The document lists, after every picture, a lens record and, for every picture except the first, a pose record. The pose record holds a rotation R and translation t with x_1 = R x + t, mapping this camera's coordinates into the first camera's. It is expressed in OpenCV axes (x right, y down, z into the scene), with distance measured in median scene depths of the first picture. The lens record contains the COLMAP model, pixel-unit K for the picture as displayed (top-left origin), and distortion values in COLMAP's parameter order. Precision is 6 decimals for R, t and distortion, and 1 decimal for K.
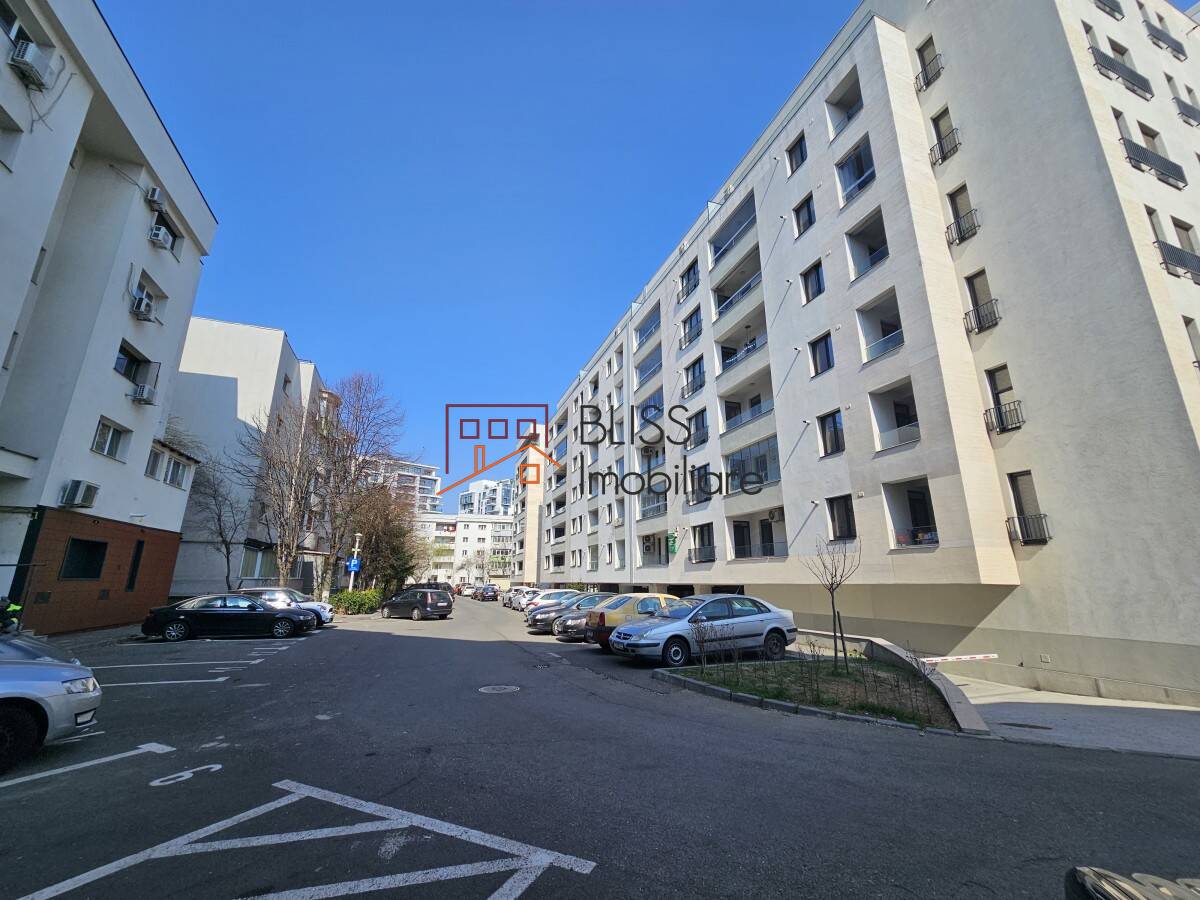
lens RADIAL K [[485.3, 0, 604.5], [0, 485.3, 454.1], [0, 0, 1]] dist [-0.003402, 0.001551]
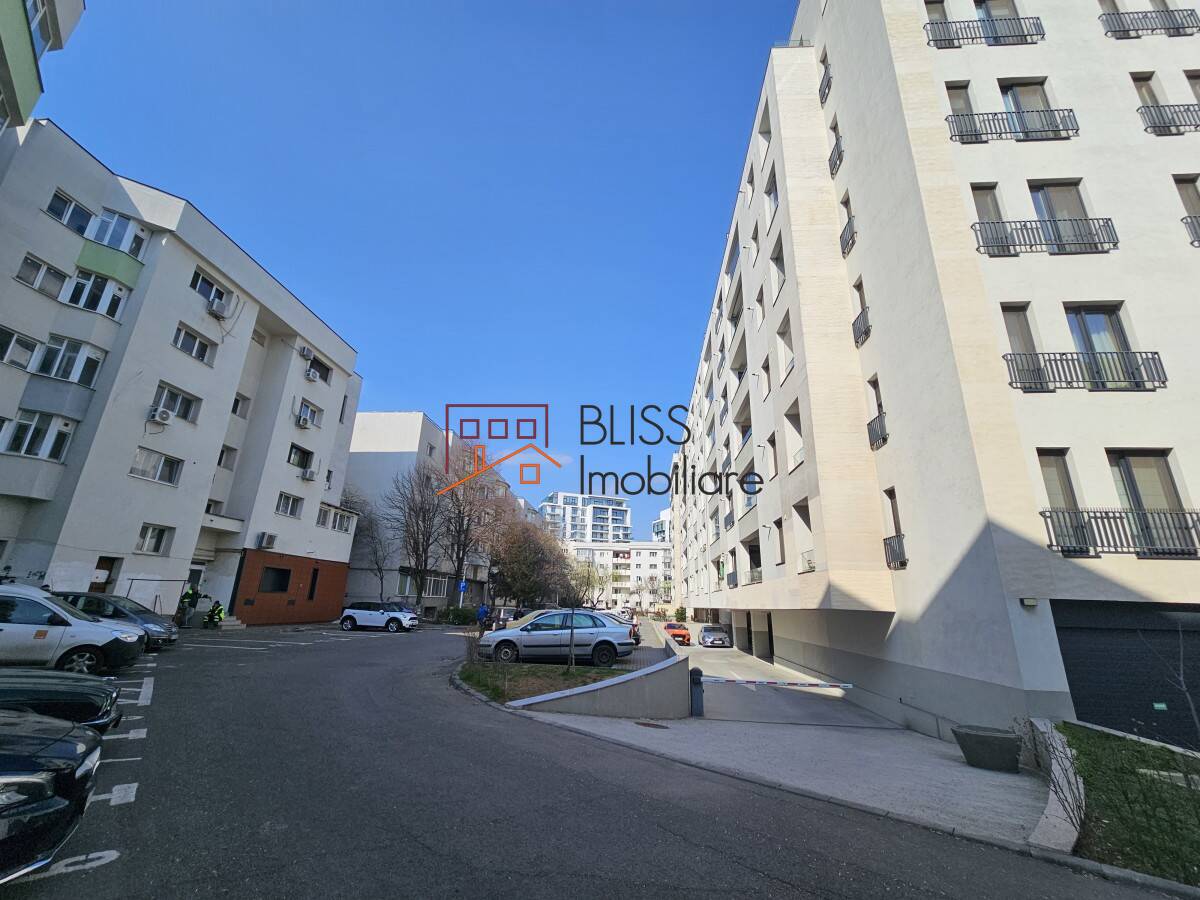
lens RADIAL K [[485.3, 0, 601.2], [0, 485.3, 457.1], [0, 0, 1]] dist [-0.003402, 0.001551]
pose [[0.906639, -0.099830, -0.409927, 0.448387], [0.080764, 0.994701, -0.063613, -0.002130], [0.414105, 0.024567, 0.909898, -0.034533]]
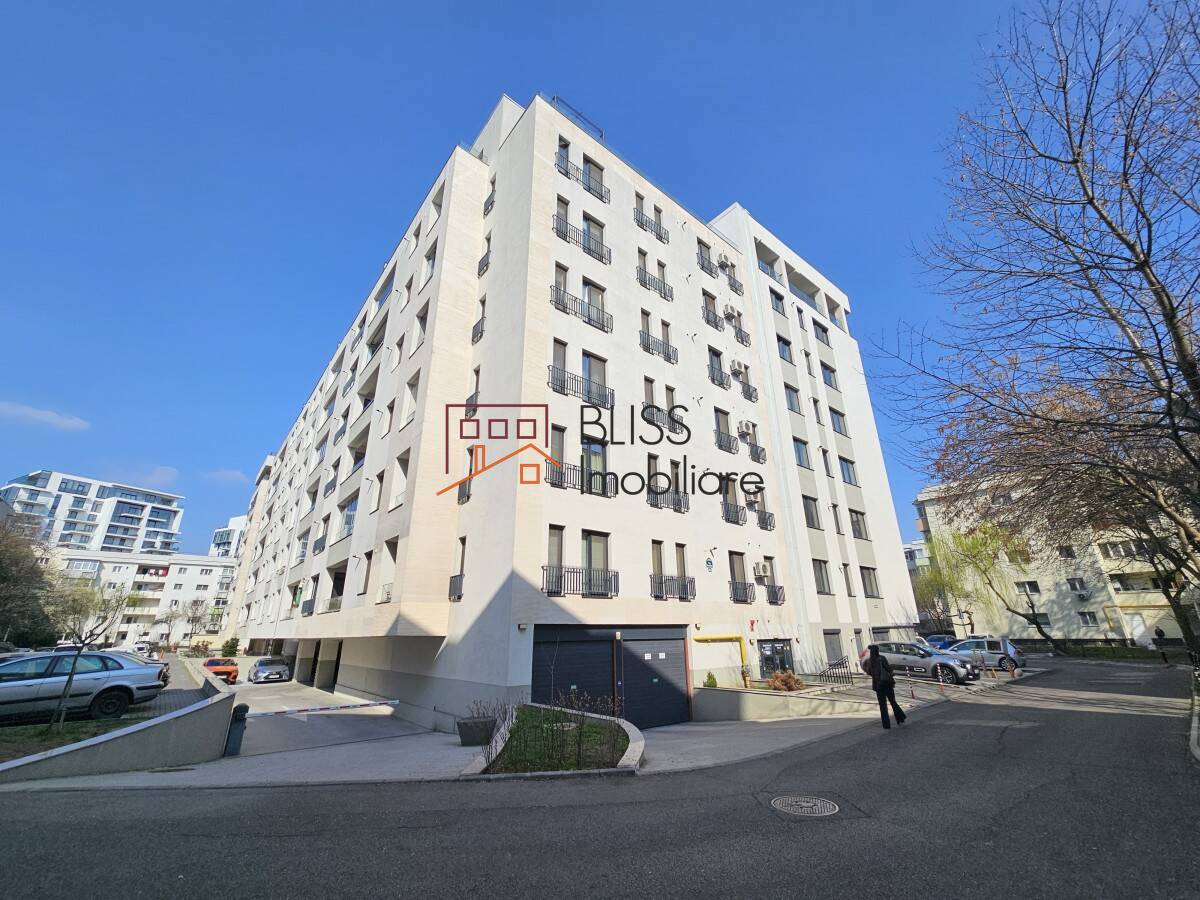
lens RADIAL K [[485.3, 0, 605.2], [0, 485.3, 457.4], [0, 0, 1]] dist [-0.003402, 0.001551]
pose [[0.939757, 0.102817, 0.326015, 0.471858], [-0.072241, 0.991889, -0.104577, -0.035347], [-0.334123, 0.074726, 0.939563, -0.147184]]
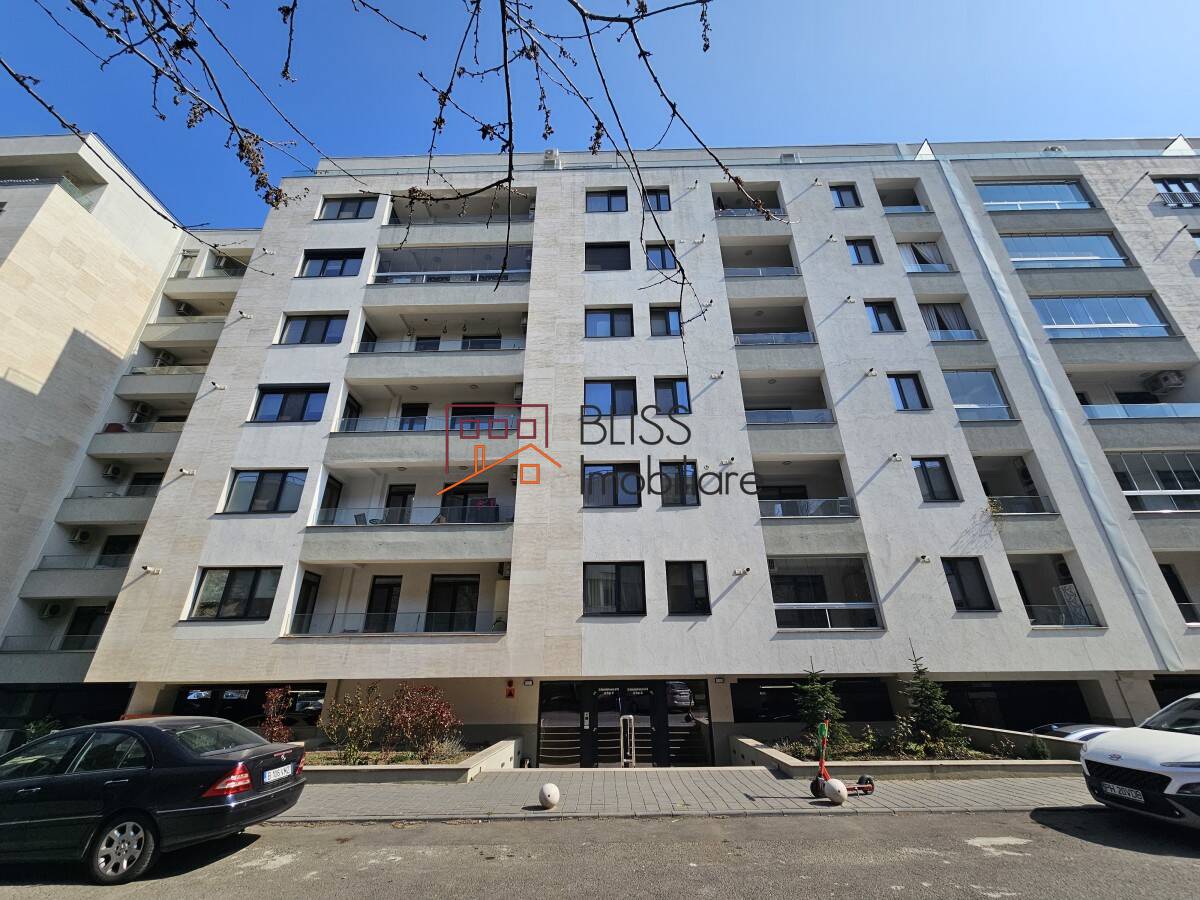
lens RADIAL K [[485.3, 0, 603.5], [0, 485.3, 458.4], [0, 0, 1]] dist [-0.003402, 0.001551]
pose [[0.364730, 0.386547, 0.847085, -0.366521], [-0.232952, 0.918705, -0.318927, 0.259003], [-0.901502, -0.081008, 0.425126, 0.944515]]
